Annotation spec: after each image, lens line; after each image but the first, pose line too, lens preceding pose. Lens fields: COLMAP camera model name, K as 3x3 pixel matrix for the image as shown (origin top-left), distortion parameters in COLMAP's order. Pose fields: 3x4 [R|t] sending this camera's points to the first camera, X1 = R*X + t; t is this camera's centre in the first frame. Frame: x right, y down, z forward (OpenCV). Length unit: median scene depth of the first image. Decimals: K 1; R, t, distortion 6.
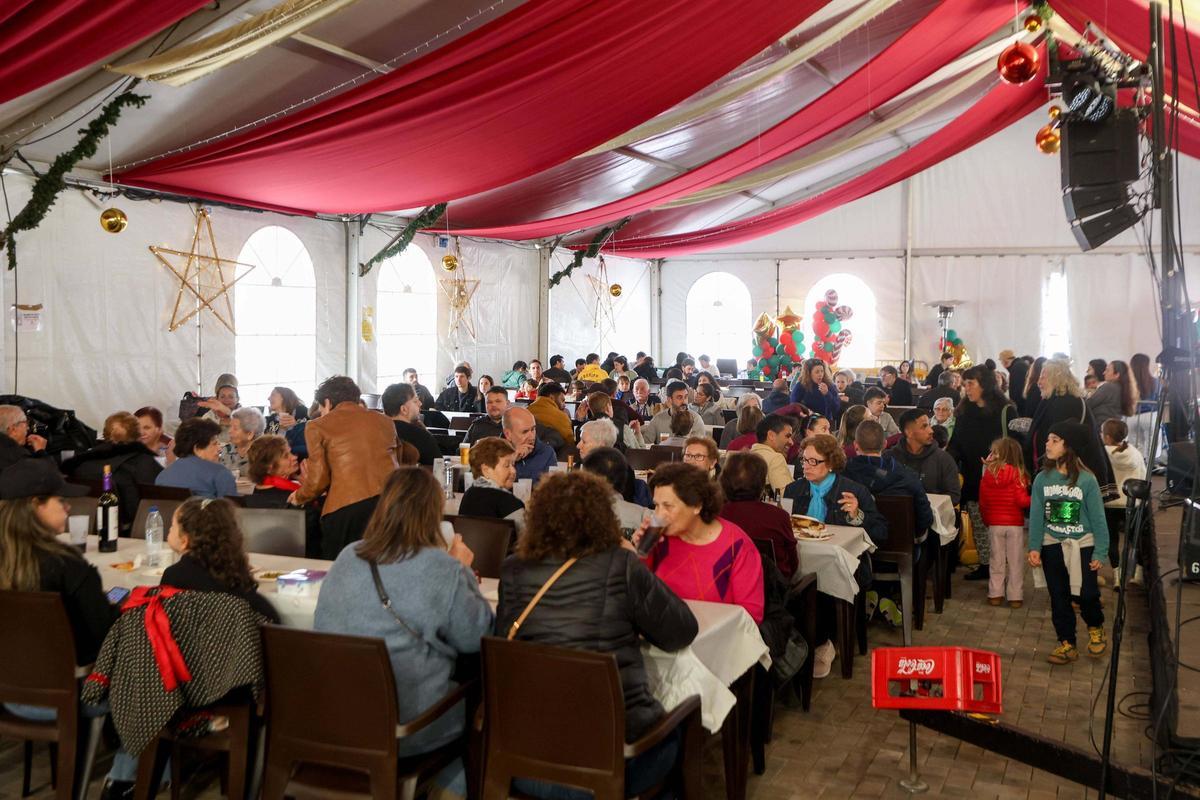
lens RADIAL K [[1152.5, 0, 600.0], [0, 1152.5, 400.0], [0, 0, 1]] dist [-0.002371, -0.003893]
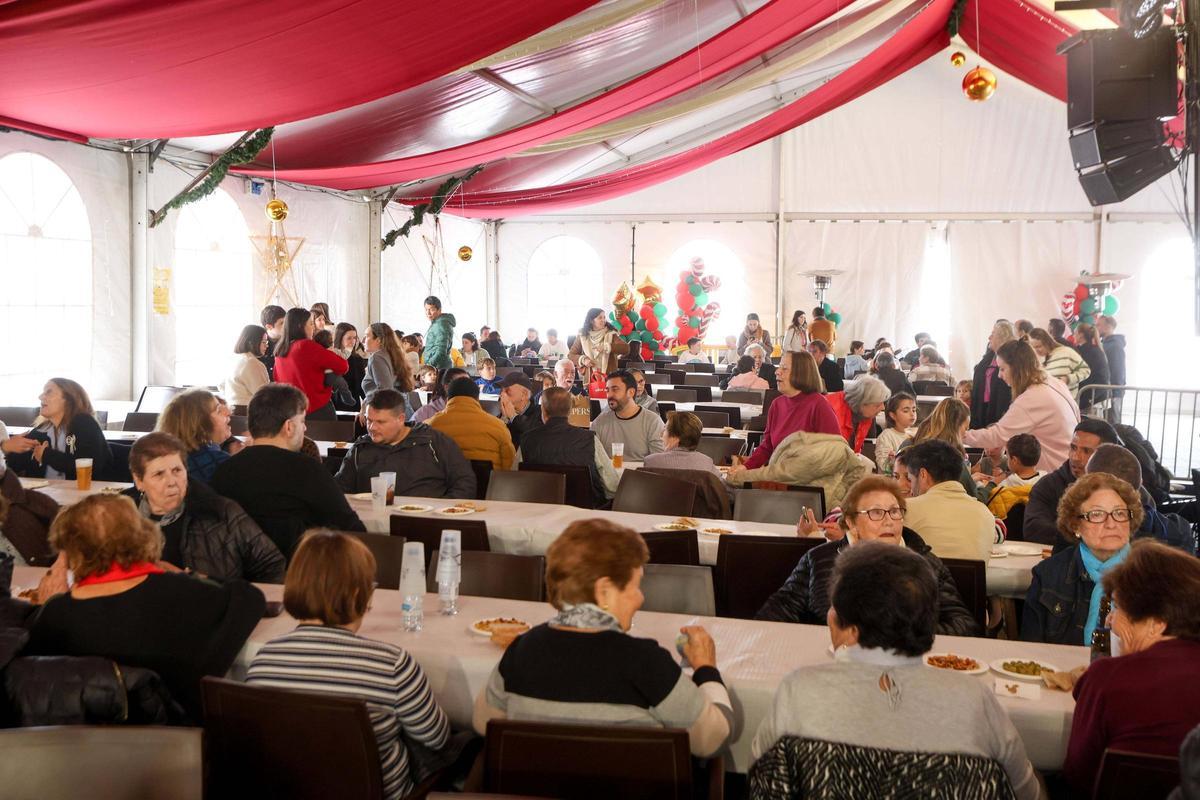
lens RADIAL K [[1152.5, 0, 600.0], [0, 1152.5, 400.0], [0, 0, 1]] dist [-0.002371, -0.003893]
pose [[0.980047, -0.013543, 0.198302, -0.056303], [0.009270, 0.999705, 0.022465, -0.007502], [-0.198548, -0.020178, 0.979883, 0.163516]]
